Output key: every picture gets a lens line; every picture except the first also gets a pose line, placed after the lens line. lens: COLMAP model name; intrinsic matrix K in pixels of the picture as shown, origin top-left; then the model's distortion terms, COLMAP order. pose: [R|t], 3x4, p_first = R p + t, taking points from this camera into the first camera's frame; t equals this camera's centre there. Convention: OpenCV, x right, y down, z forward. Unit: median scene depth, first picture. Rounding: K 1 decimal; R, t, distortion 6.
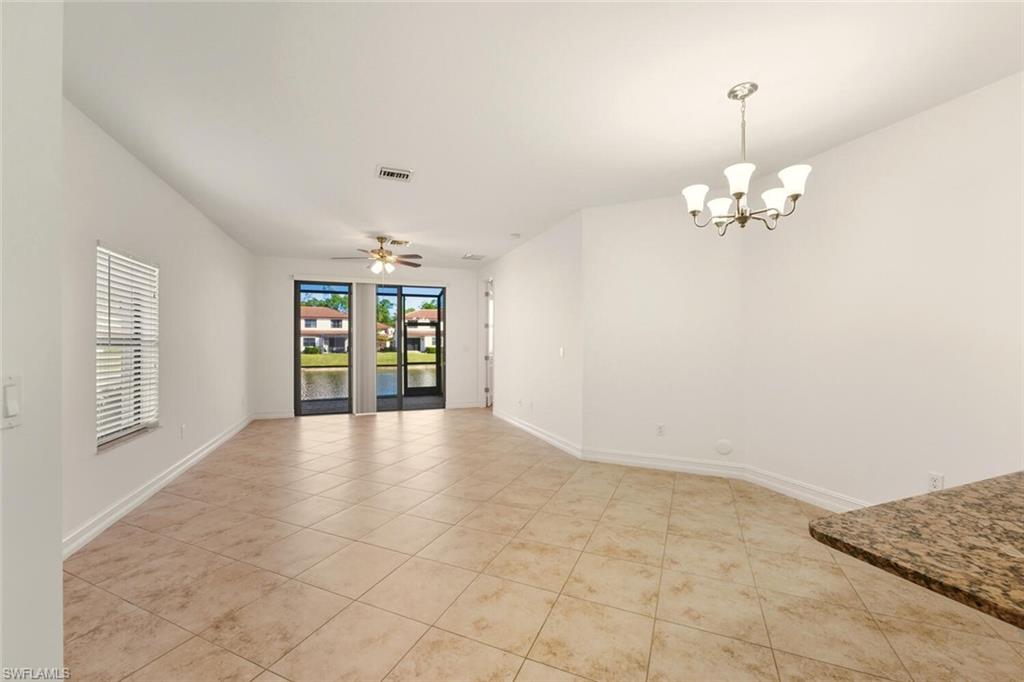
lens RADIAL K [[418.8, 0, 512.5], [0, 418.8, 341.3], [0, 0, 1]] dist [-0.007146, 0.003422]
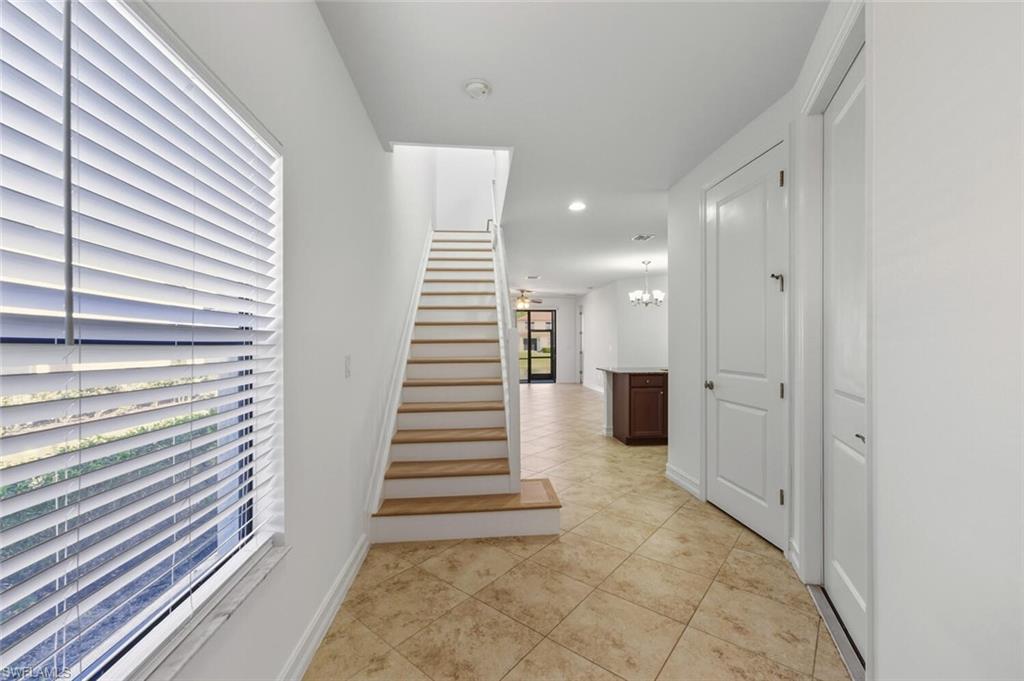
lens RADIAL K [[418.8, 0, 513.2], [0, 418.8, 344.0], [0, 0, 1]] dist [-0.007146, 0.003422]
pose [[0.963414, 0.001163, -0.268016, 0.120803], [0.000316, 0.999985, 0.005473, -0.003685], [0.268018, -0.005357, 0.963399, -0.634133]]
